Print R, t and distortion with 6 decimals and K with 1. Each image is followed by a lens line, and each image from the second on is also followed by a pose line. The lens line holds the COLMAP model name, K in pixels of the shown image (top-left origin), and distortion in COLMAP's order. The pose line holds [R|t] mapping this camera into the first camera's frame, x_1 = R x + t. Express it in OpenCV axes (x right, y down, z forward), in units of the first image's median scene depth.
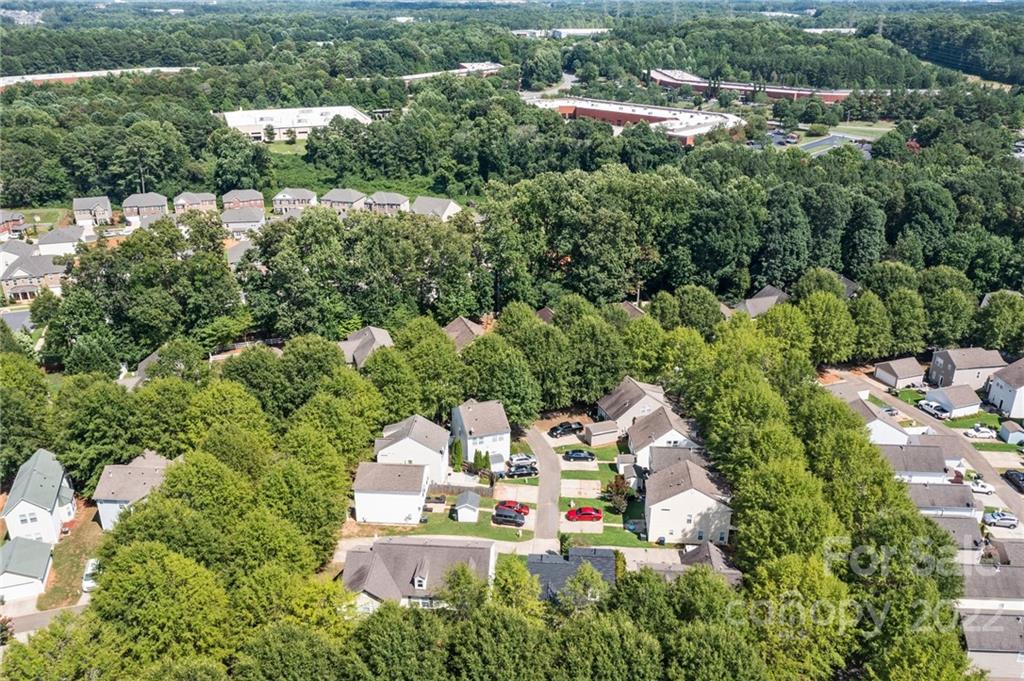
lens RADIAL K [[880.6, 0, 512.0], [0, 880.6, 340.5], [0, 0, 1]] dist [-0.004926, 0.008993]
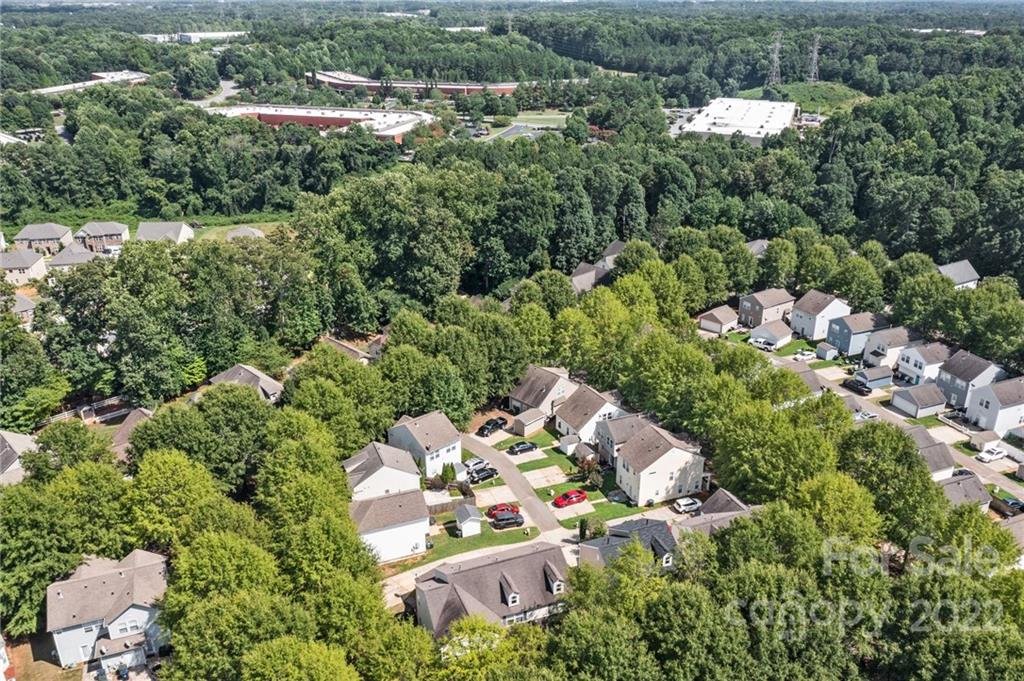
lens RADIAL K [[880.6, 0, 512.0], [0, 880.6, 340.5], [0, 0, 1]] dist [-0.004926, 0.008993]
pose [[0.886473, -0.170159, 0.430362, -0.194415], [0.171117, 0.984563, 0.036810, -0.016683], [-0.429982, 0.041011, 0.901906, 0.047564]]
